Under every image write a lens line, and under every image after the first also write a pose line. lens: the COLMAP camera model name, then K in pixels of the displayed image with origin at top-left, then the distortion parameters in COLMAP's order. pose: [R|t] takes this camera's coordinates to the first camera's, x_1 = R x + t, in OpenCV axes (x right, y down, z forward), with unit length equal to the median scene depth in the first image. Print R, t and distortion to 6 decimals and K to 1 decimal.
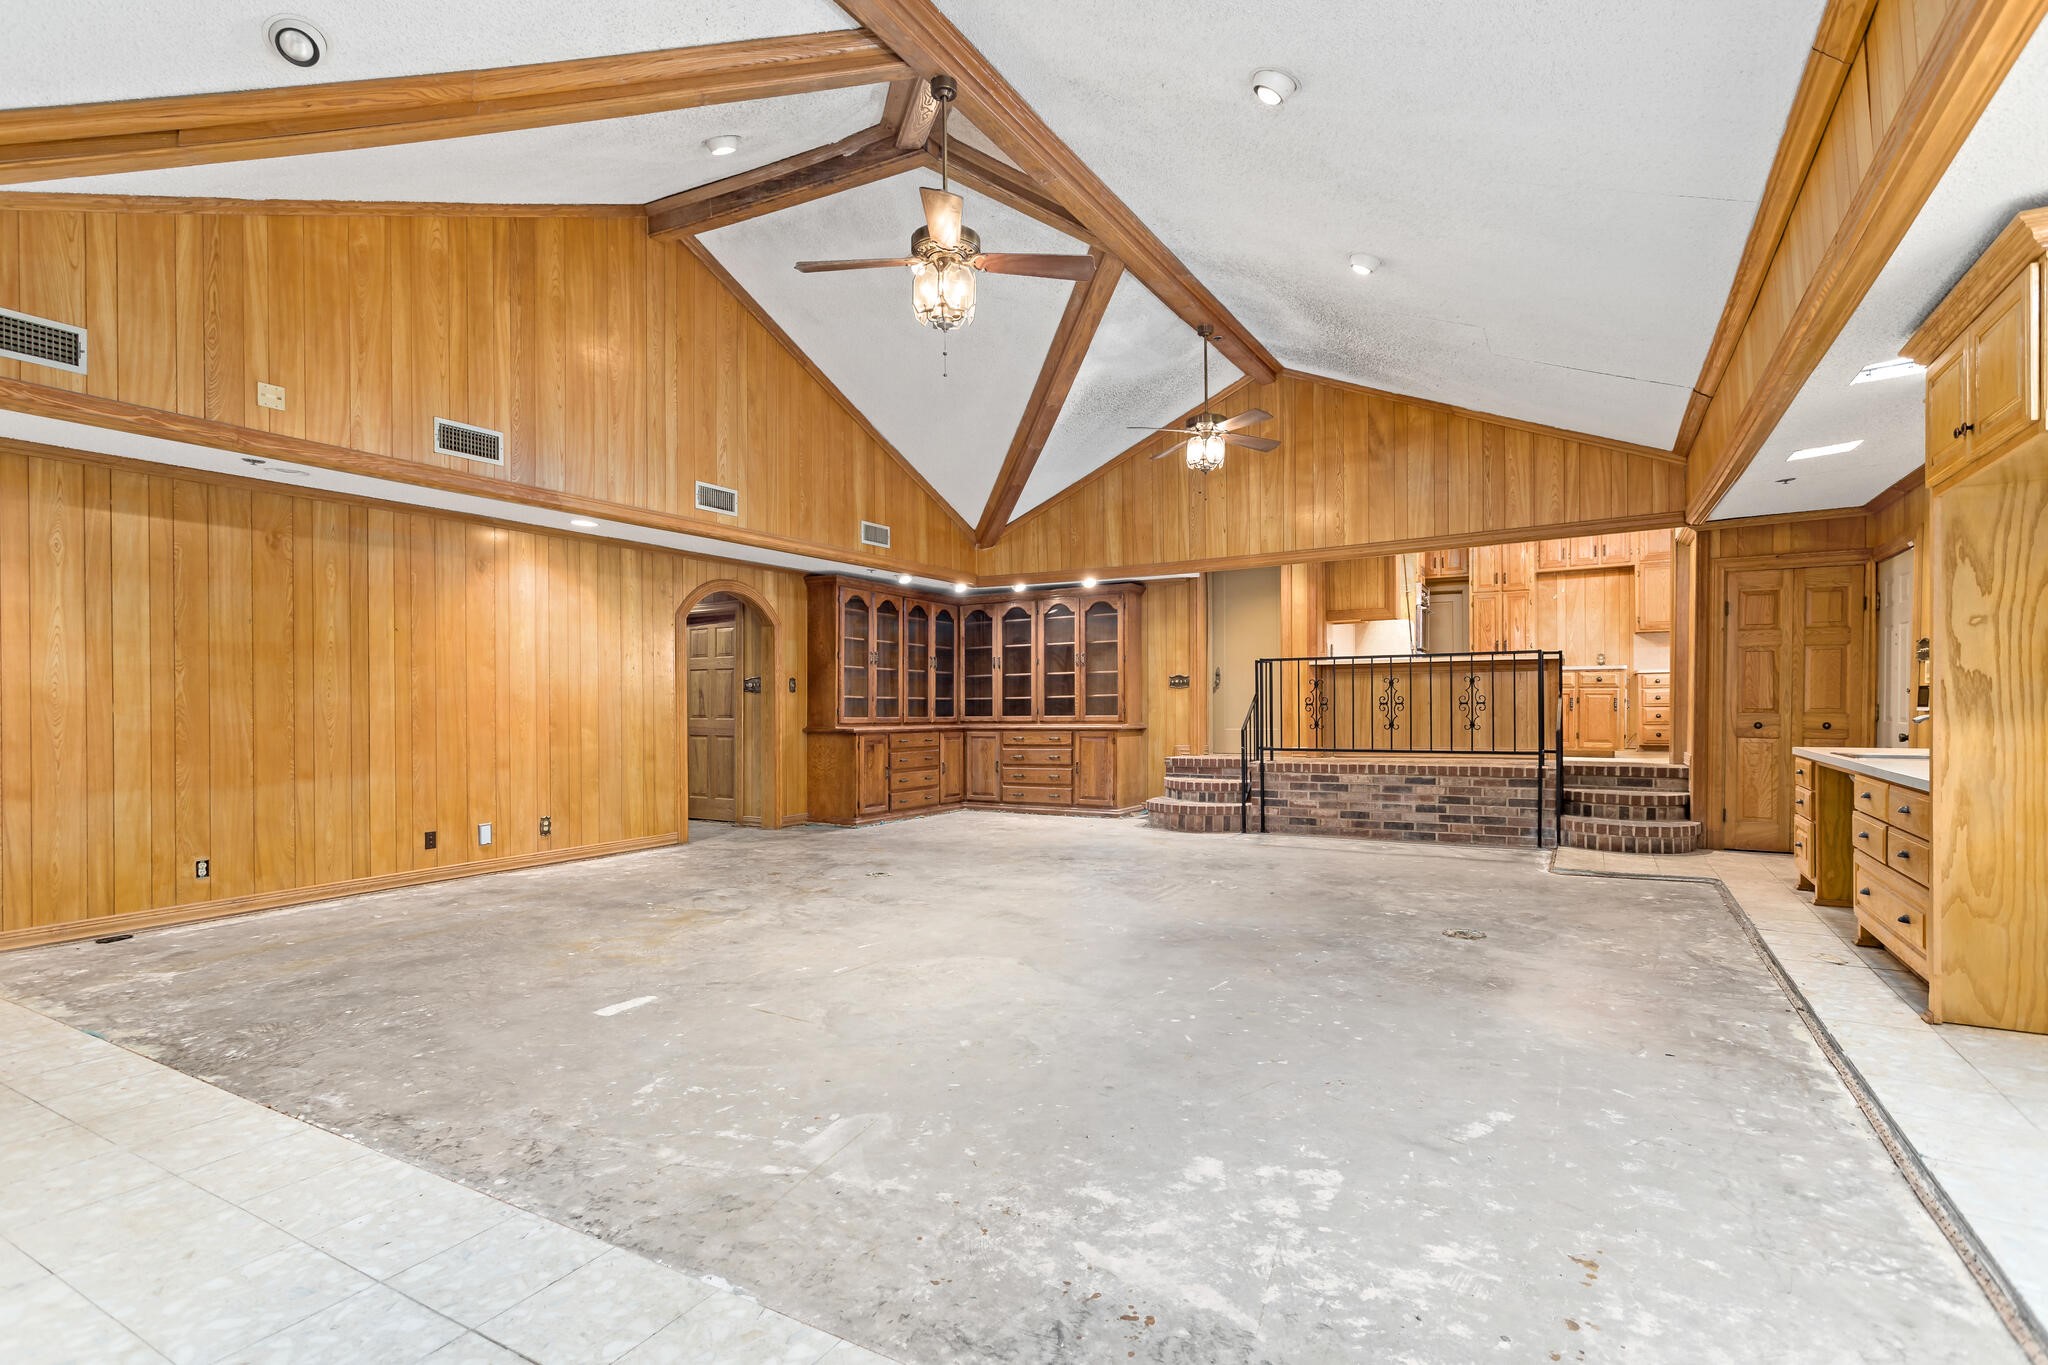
lens RADIAL K [[982.4, 0, 1026.0], [0, 982.4, 712.9], [0, 0, 1]] dist [0.008296, 0.000427]
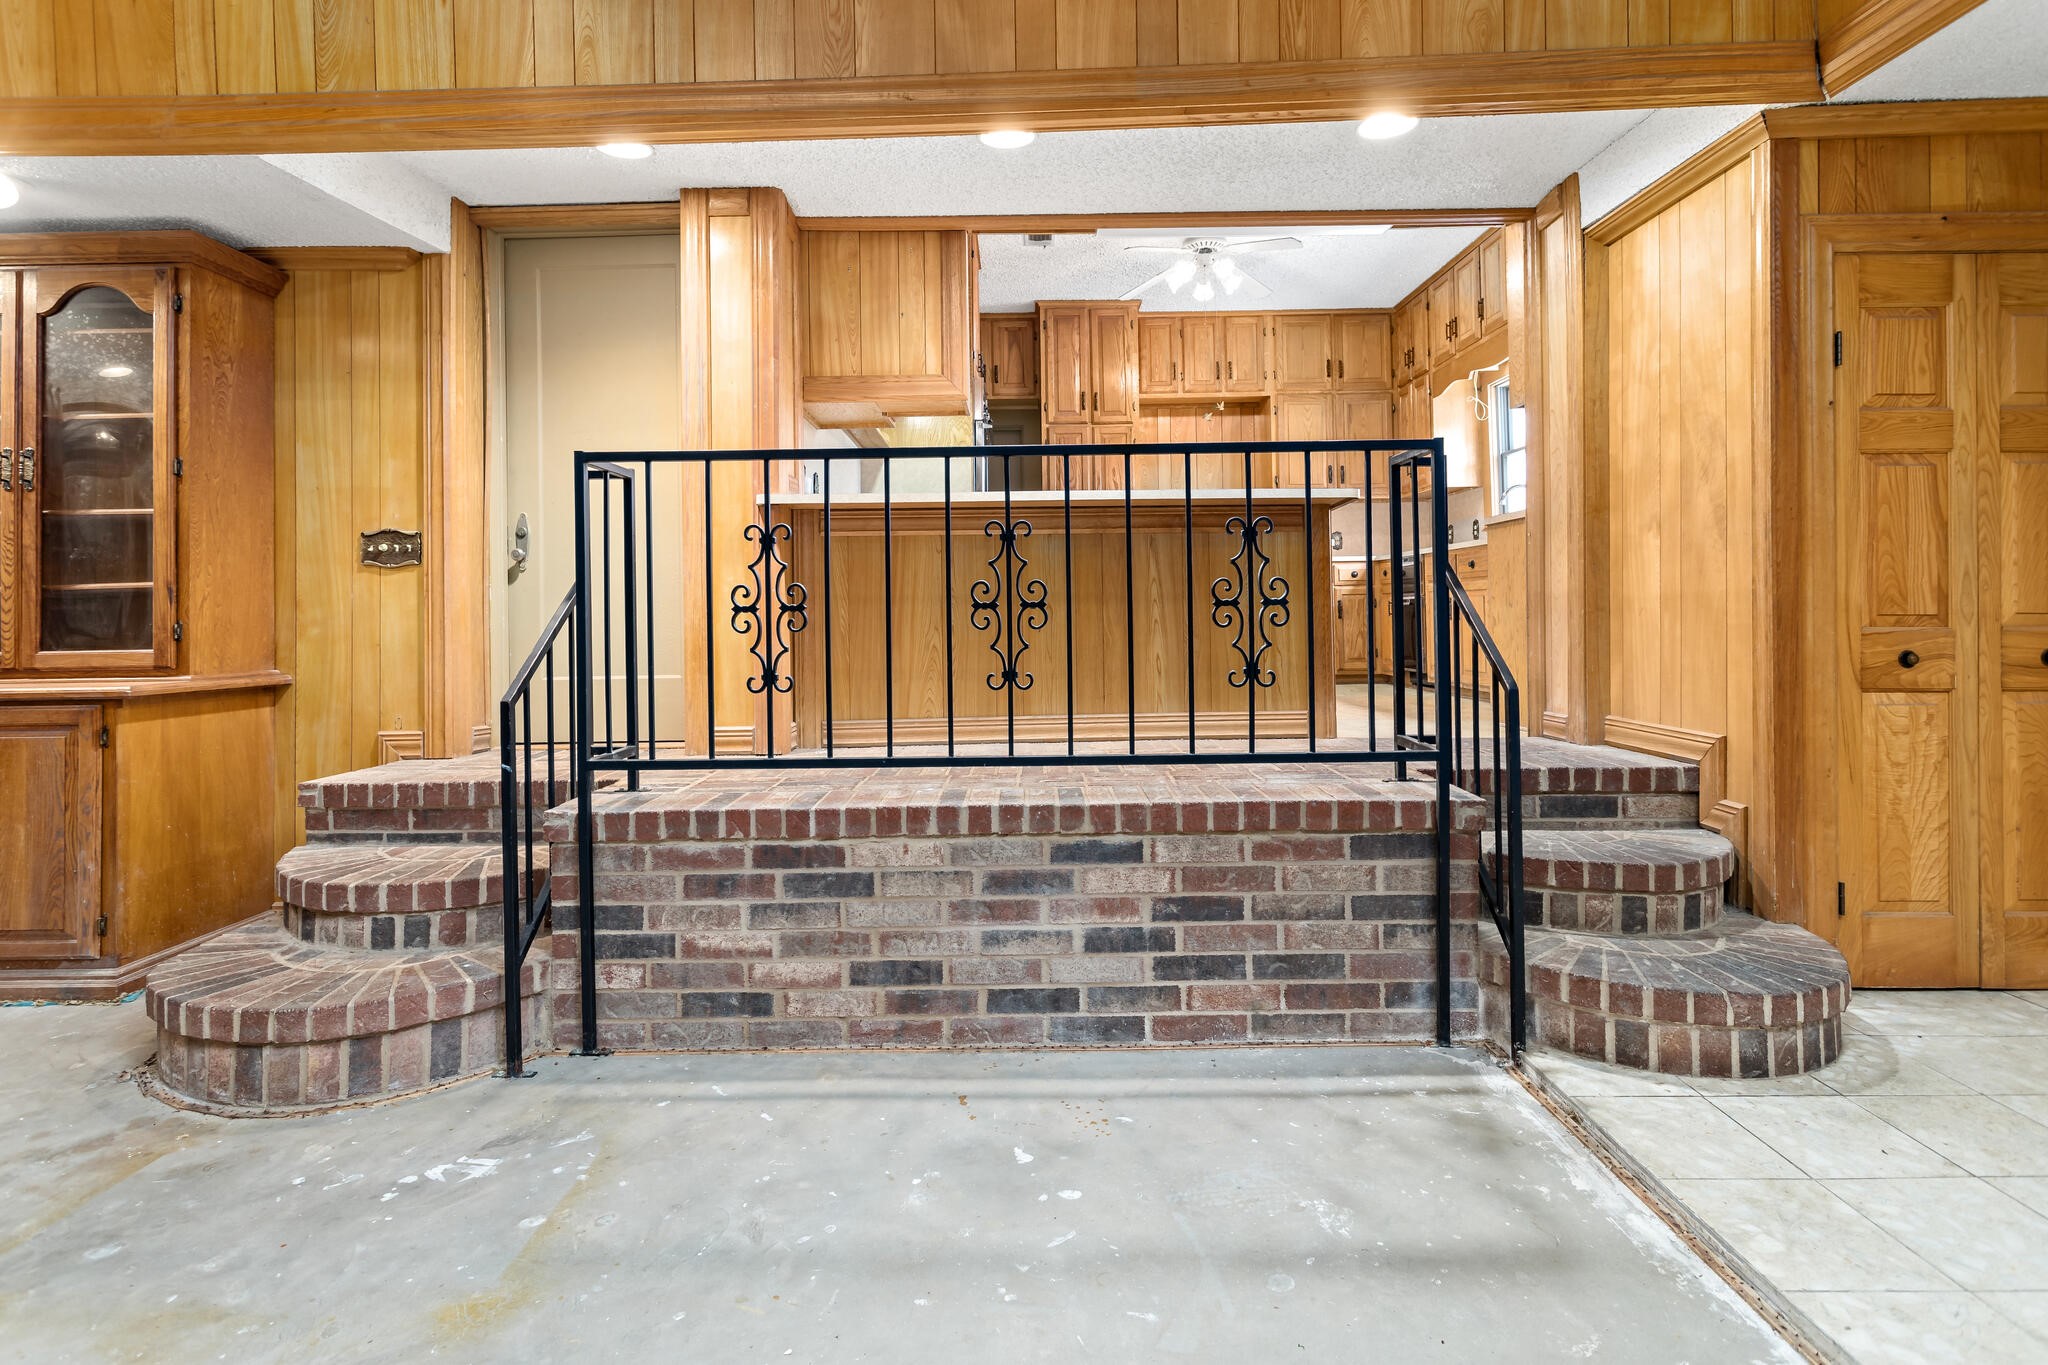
lens RADIAL K [[982.4, 0, 1021.2], [0, 982.4, 609.7], [0, 0, 1]] dist [0.008296, 0.000427]
pose [[0.872993, -0.001992, 0.487729, 0.215475], [0.009840, 0.999860, -0.013529, -0.003736], [-0.487634, 0.016610, 0.872890, 0.698681]]
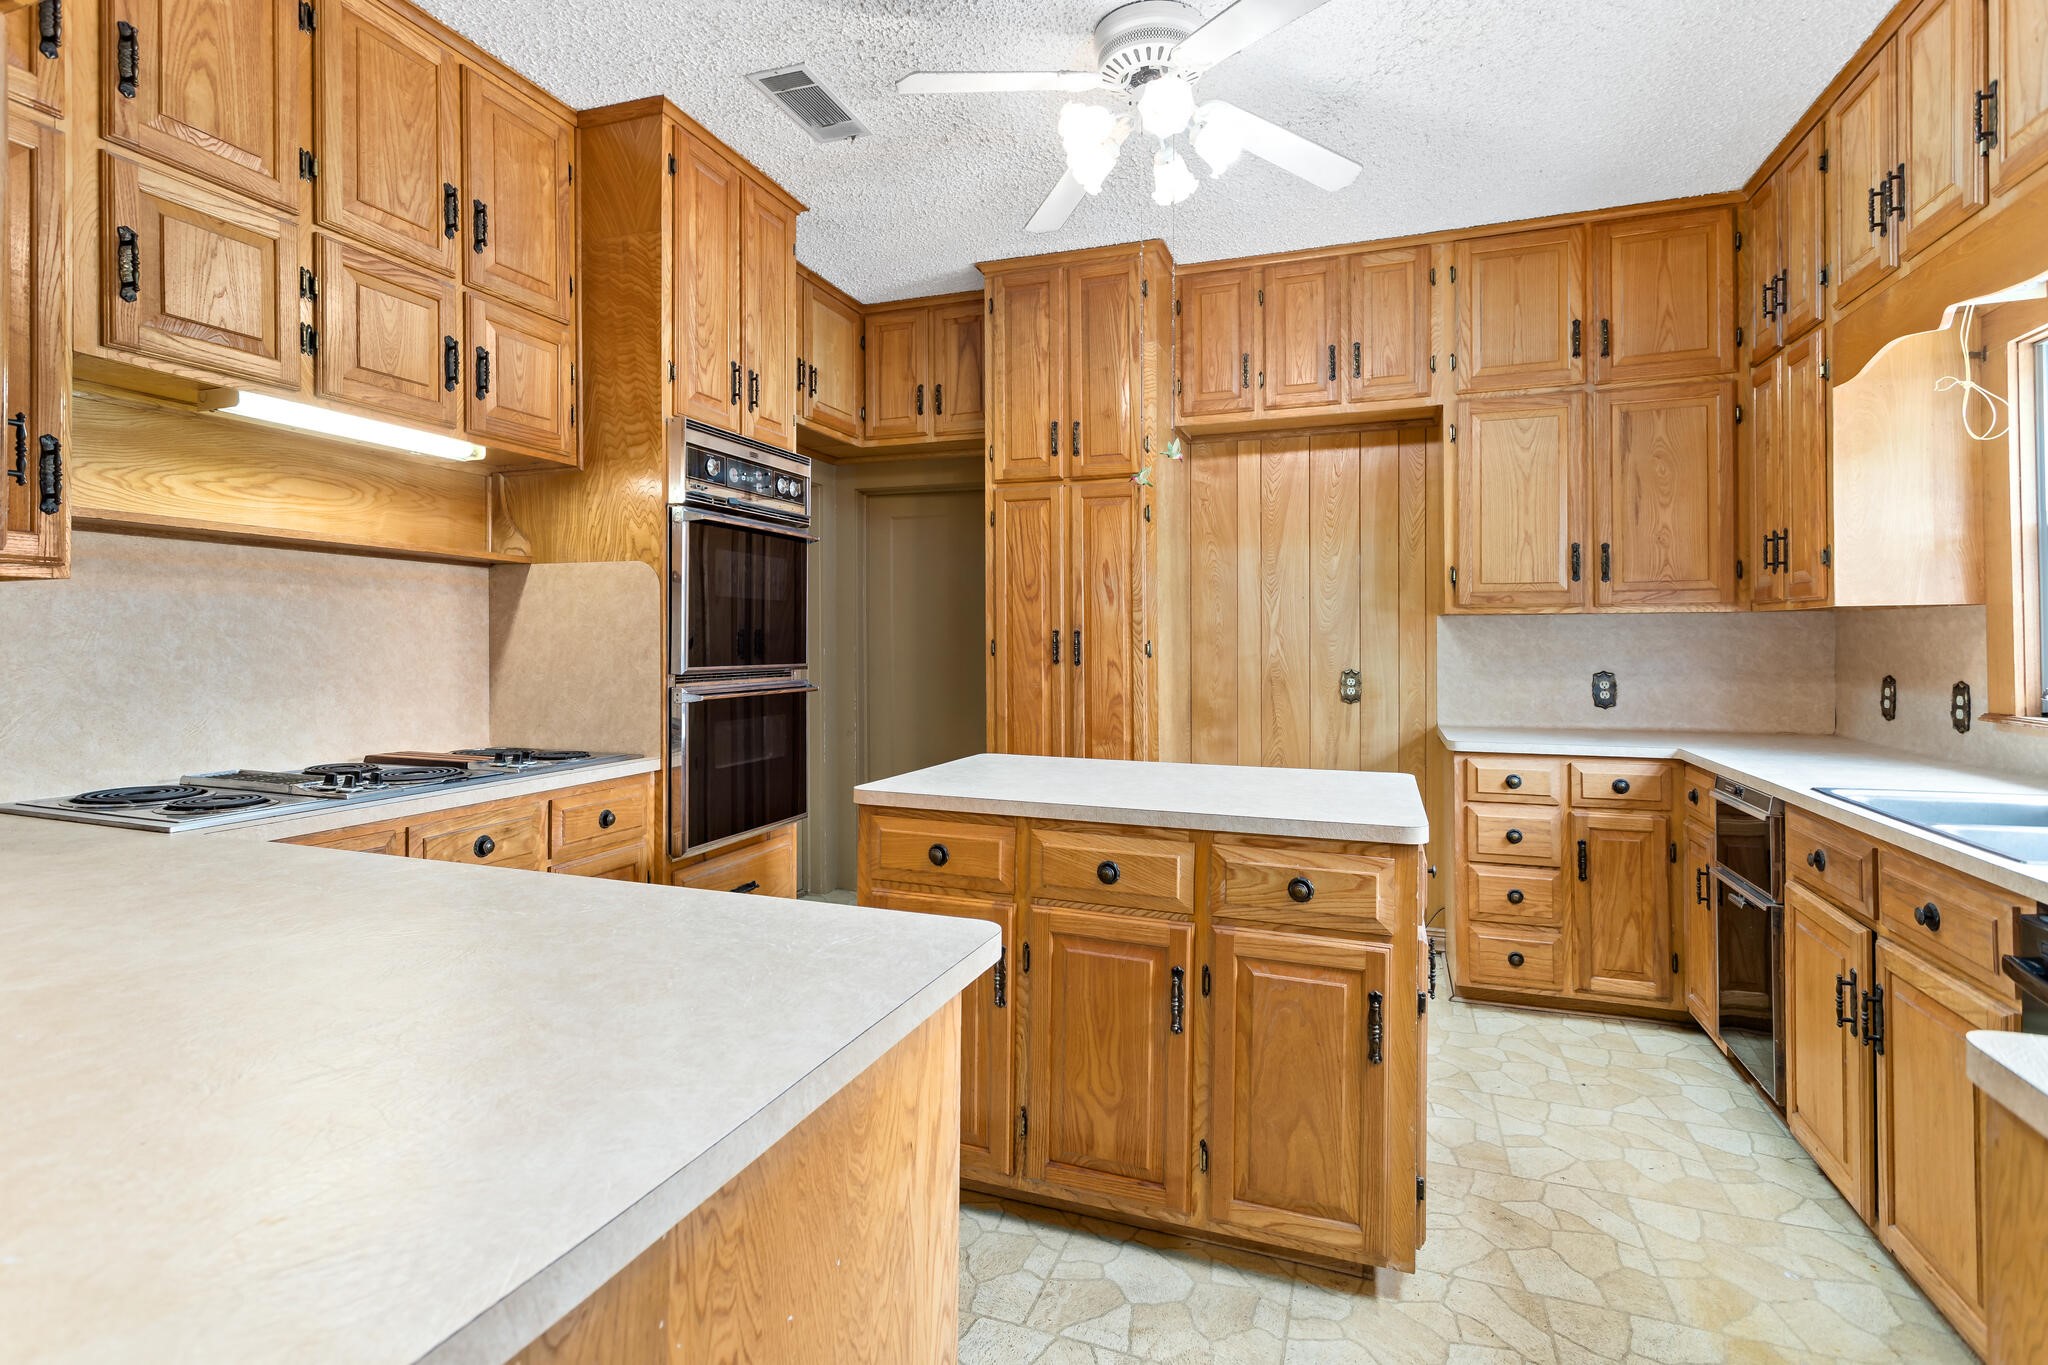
lens RADIAL K [[982.4, 0, 1017.3], [0, 982.4, 642.8], [0, 0, 1]] dist [0.008296, 0.000427]
pose [[0.985587, 0.005948, 0.169062, 0.574956], [-0.005611, 0.999981, -0.002470, -0.095697], [-0.169074, 0.001485, 0.985602, 0.952530]]
